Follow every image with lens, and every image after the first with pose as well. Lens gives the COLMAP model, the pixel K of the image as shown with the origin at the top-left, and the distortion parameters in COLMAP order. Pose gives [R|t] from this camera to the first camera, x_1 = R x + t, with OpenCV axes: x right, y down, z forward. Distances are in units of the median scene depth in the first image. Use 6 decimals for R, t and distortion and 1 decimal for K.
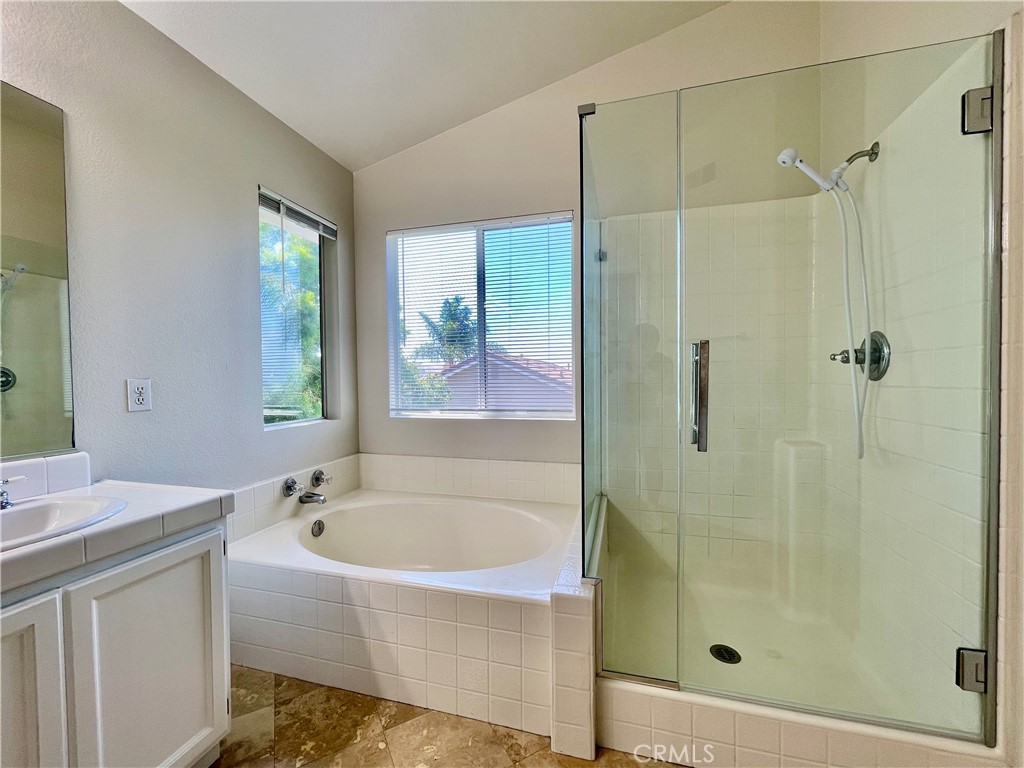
lens RADIAL K [[415.8, 0, 507.7], [0, 415.8, 387.8], [0, 0, 1]] dist [0.000081, 0.000976]
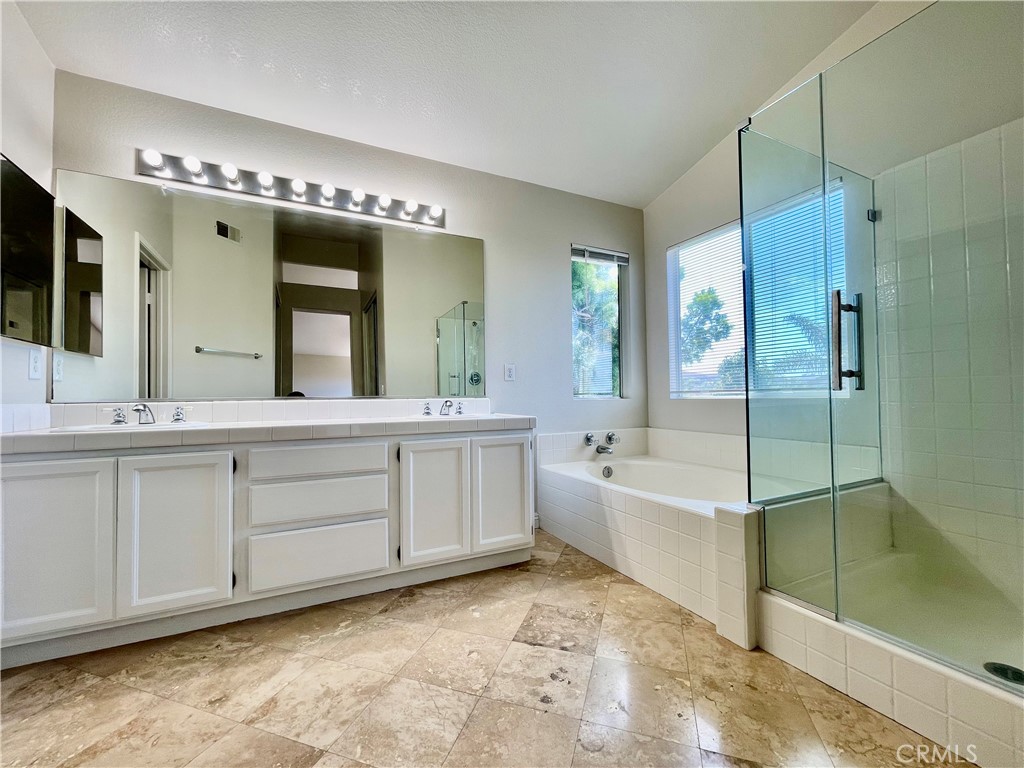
lens RADIAL K [[415.8, 0, 511.4], [0, 415.8, 386.4], [0, 0, 1]] dist [0.000081, 0.000976]
pose [[0.674982, -0.015981, -0.737661, 0.374967], [-0.011574, 0.999413, -0.032243, 0.100291], [0.737743, 0.030301, 0.674401, -0.201804]]
